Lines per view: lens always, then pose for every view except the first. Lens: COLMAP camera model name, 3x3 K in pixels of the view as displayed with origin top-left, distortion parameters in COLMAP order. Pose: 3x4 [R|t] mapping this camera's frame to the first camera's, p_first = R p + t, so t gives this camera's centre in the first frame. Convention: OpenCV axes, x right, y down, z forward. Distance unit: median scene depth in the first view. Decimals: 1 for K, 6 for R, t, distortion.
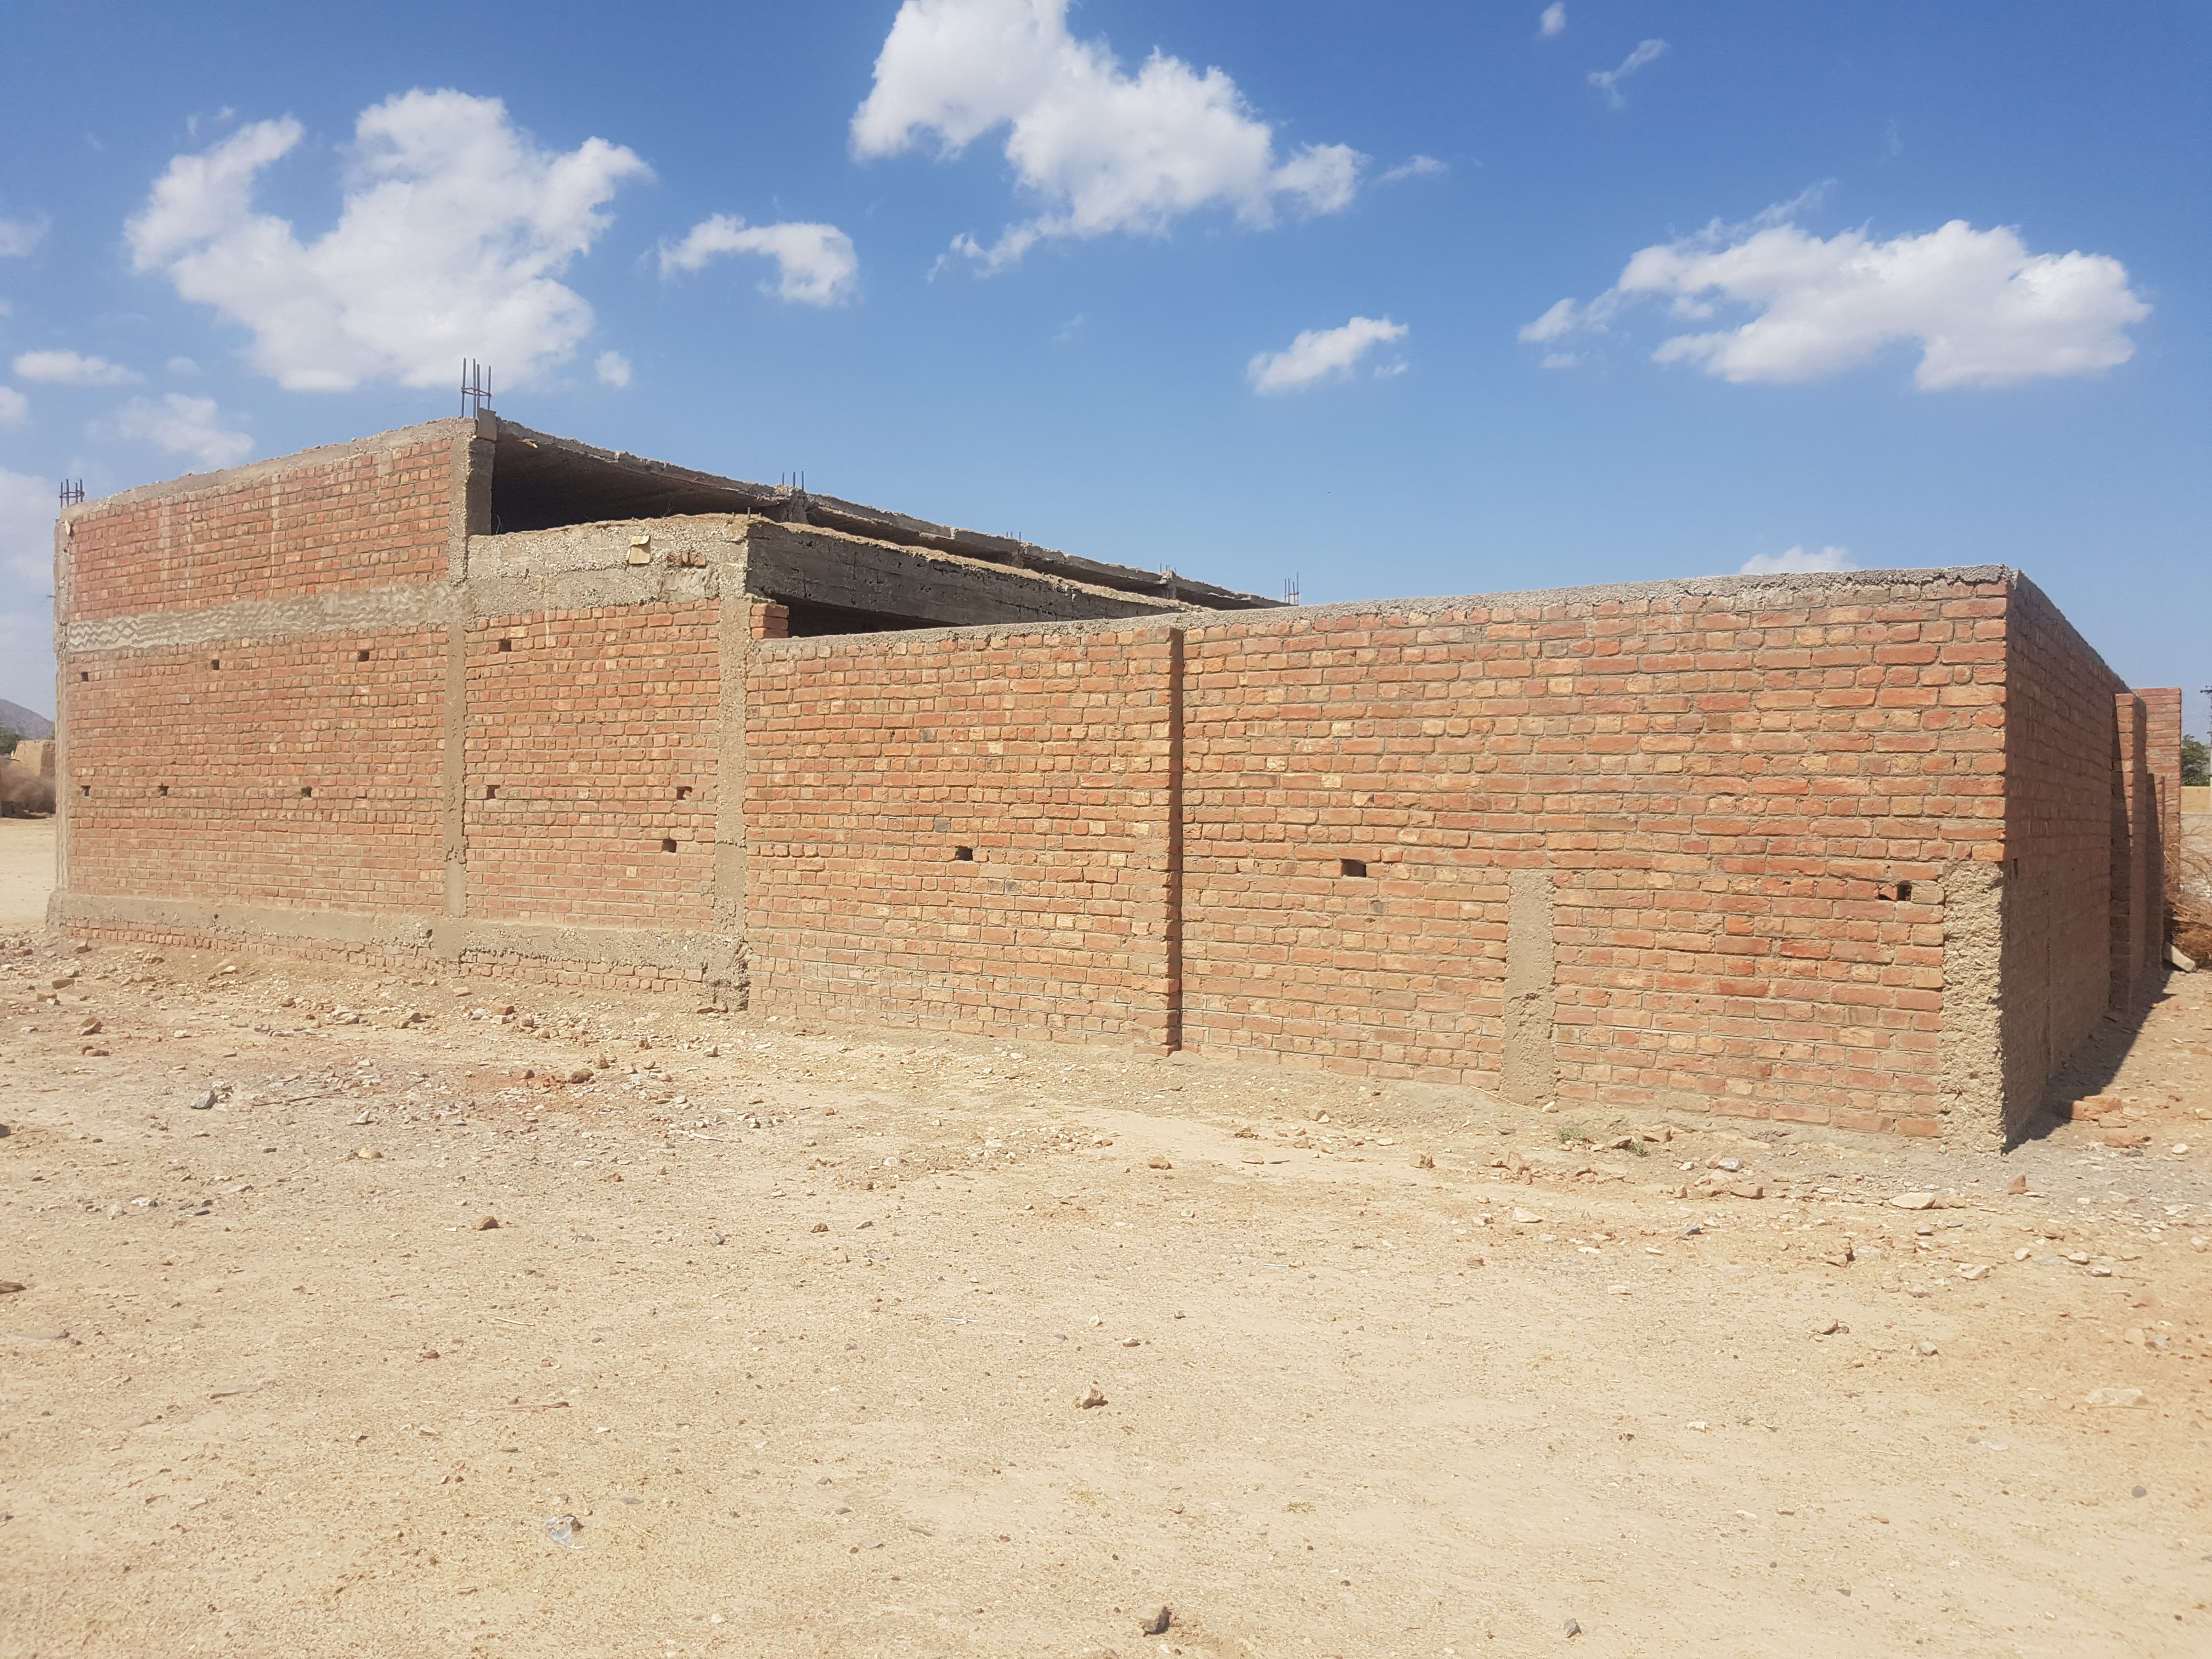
lens RADIAL K [[1941.1, 0, 1106.0], [0, 1941.1, 829.5], [0, 0, 1]] dist [-0.023205, -0.018630]
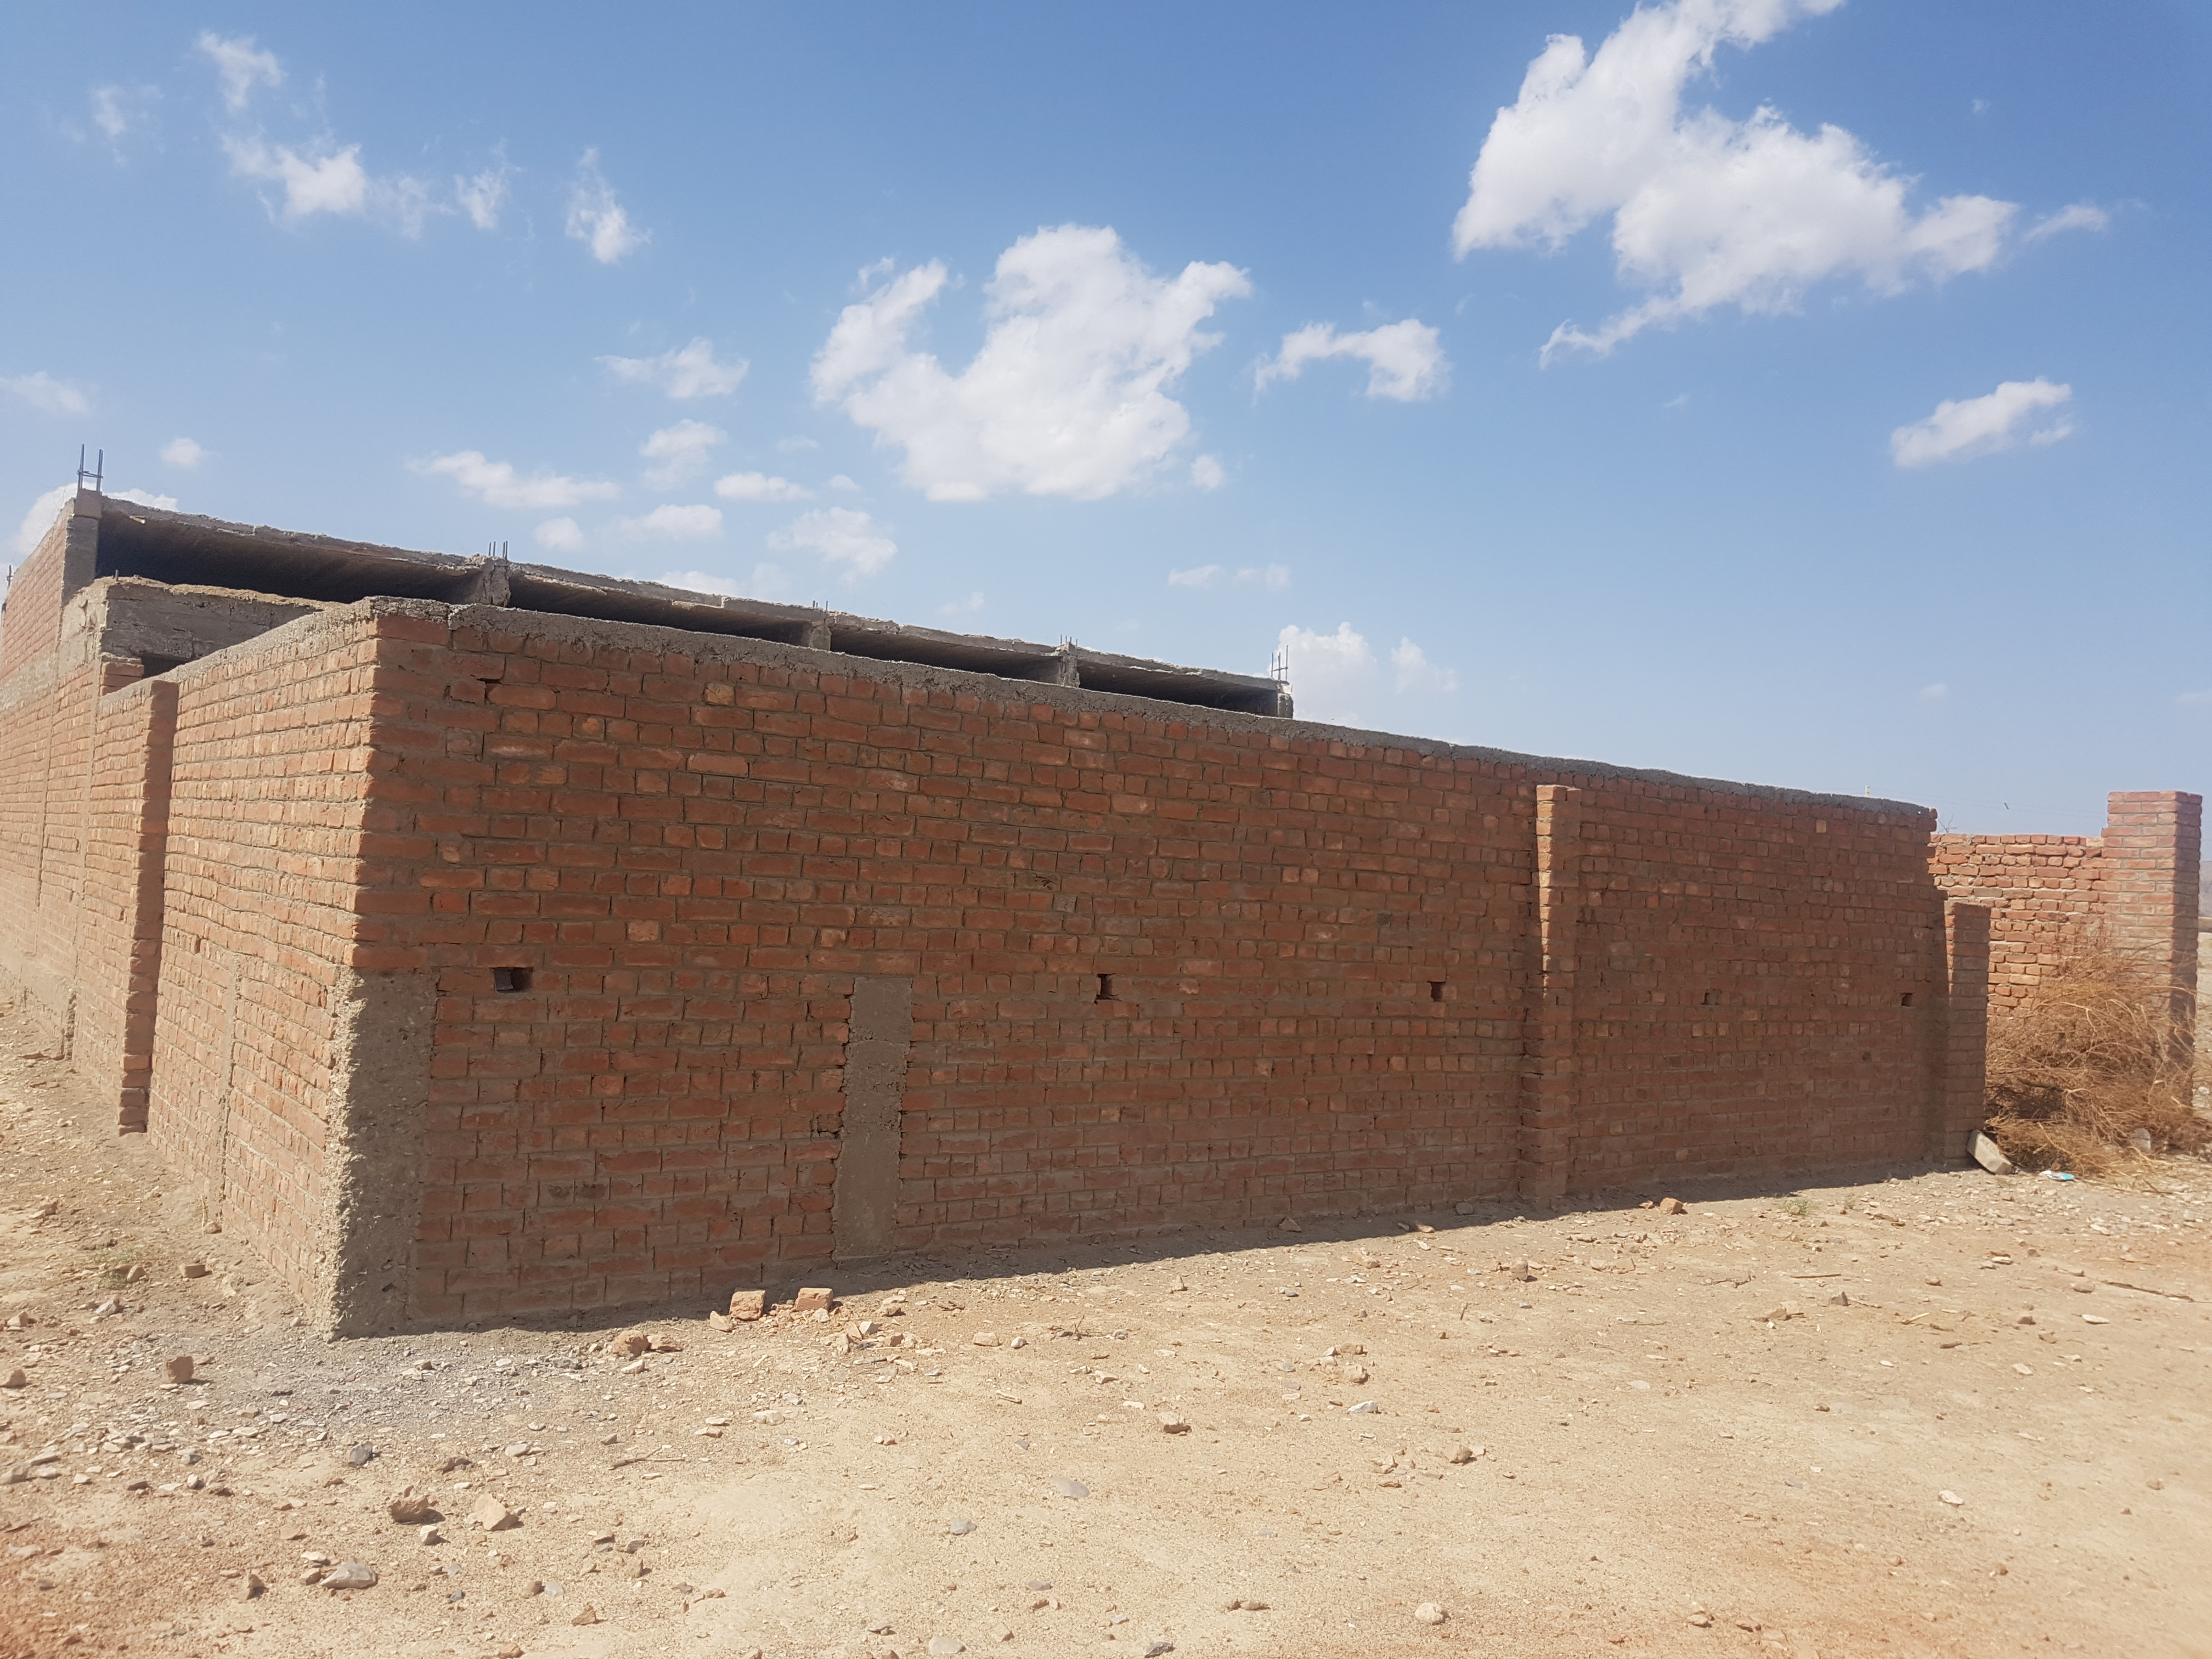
lens RADIAL K [[1811.8, 0, 1106.0], [0, 1811.8, 829.5], [0, 0, 1]] dist [0.109998, -0.253656]
pose [[0.919089, 0.032758, -0.392687, 0.102806], [-0.048508, 0.998365, -0.030249, -0.003501], [0.391054, 0.046849, 0.919175, 0.046391]]
